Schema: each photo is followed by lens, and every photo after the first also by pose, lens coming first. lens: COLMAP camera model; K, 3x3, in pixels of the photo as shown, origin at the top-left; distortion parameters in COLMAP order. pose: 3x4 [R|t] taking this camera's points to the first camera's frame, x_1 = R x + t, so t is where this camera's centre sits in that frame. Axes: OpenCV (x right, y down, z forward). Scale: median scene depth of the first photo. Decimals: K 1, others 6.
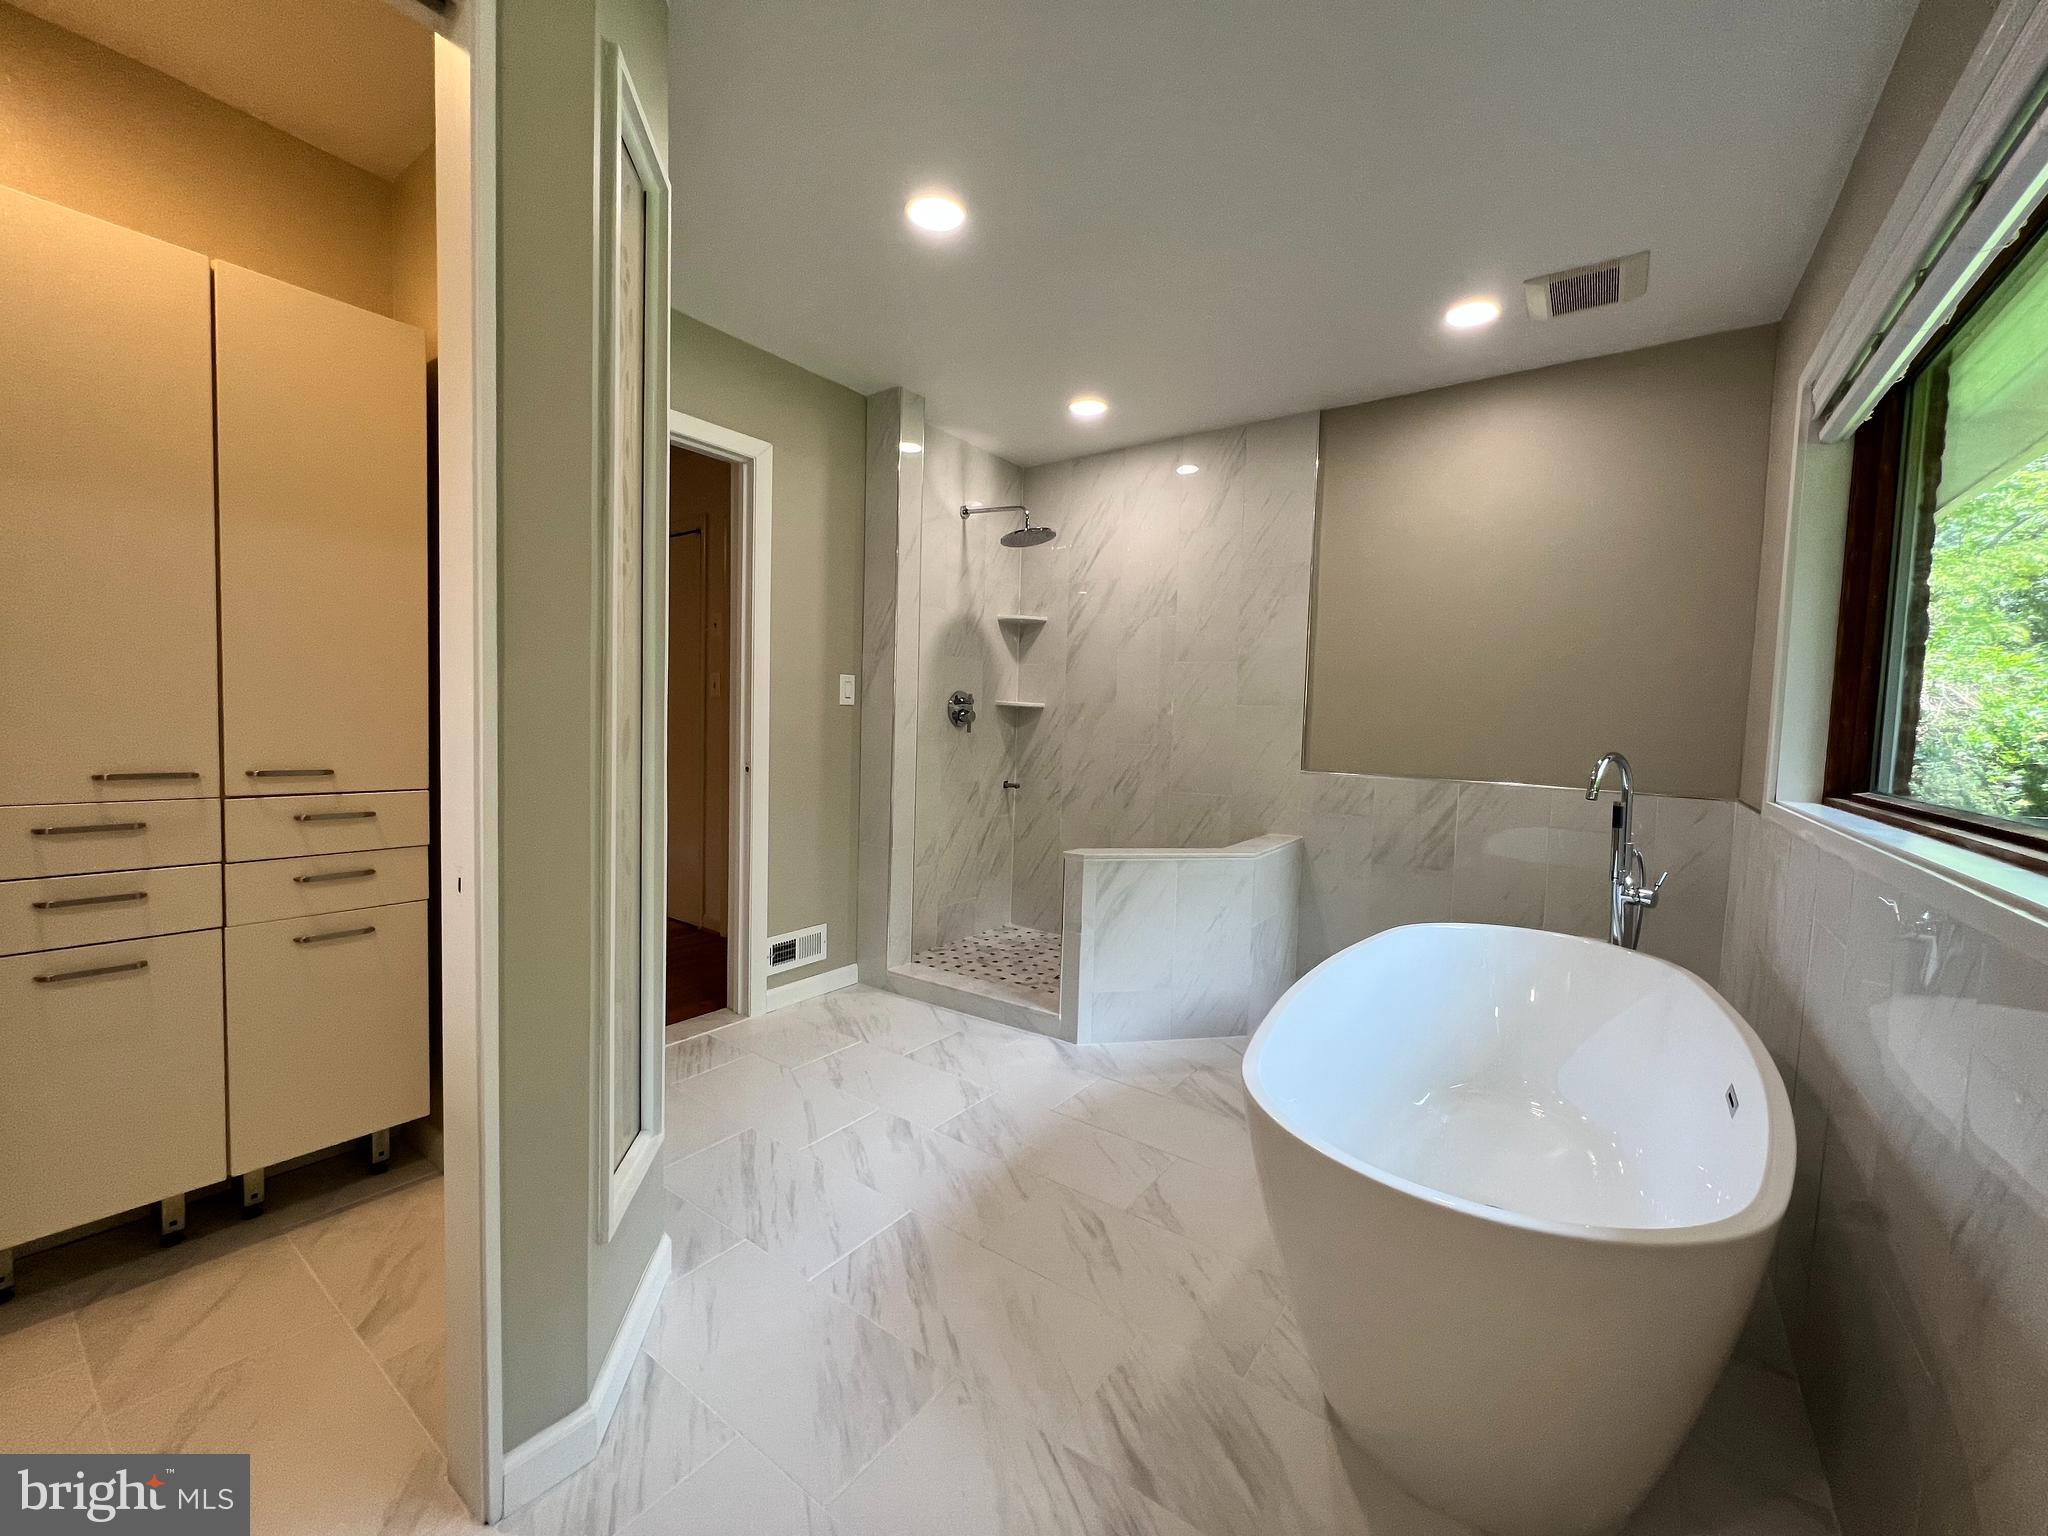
lens RADIAL K [[834.2, 0, 1024.0], [0, 834.2, 768.0], [0, 0, 1]] dist [-0.000011, 0.000126]
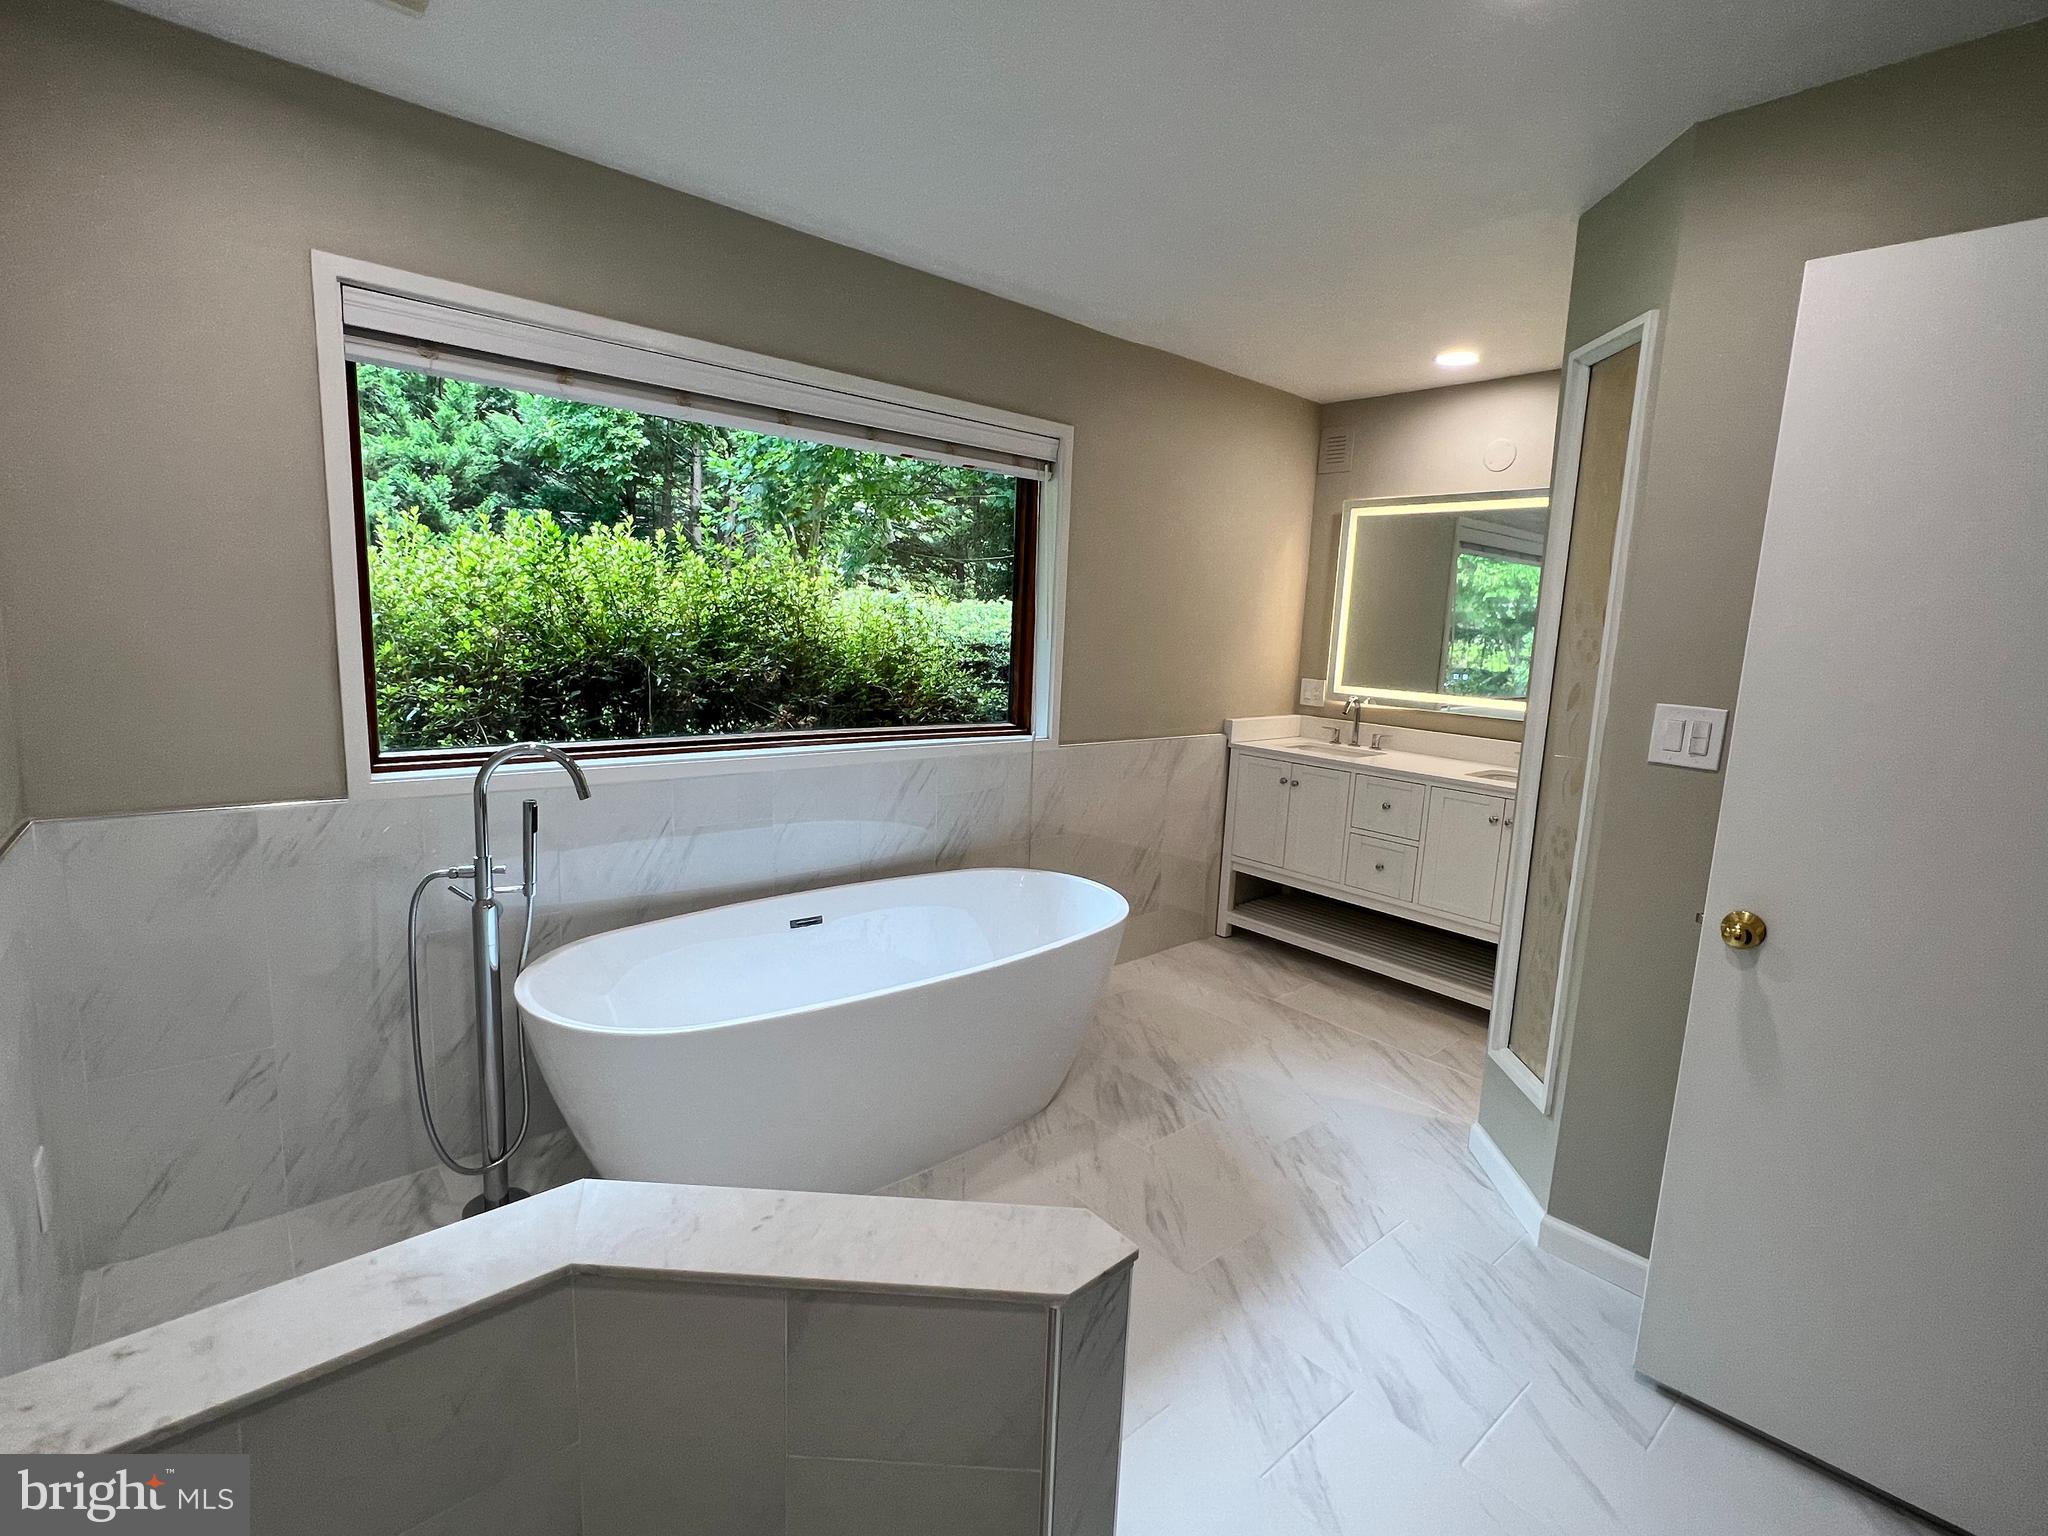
lens RADIAL K [[945.9, 0, 1024.0], [0, 945.9, 768.0], [0, 0, 1]] dist [0.001500, 0.000683]
pose [[-0.969963, -0.105133, 0.219359, 0.038584], [-0.056791, 0.974730, 0.216046, -0.229036], [-0.236529, 0.197099, -0.951423, 1.823080]]
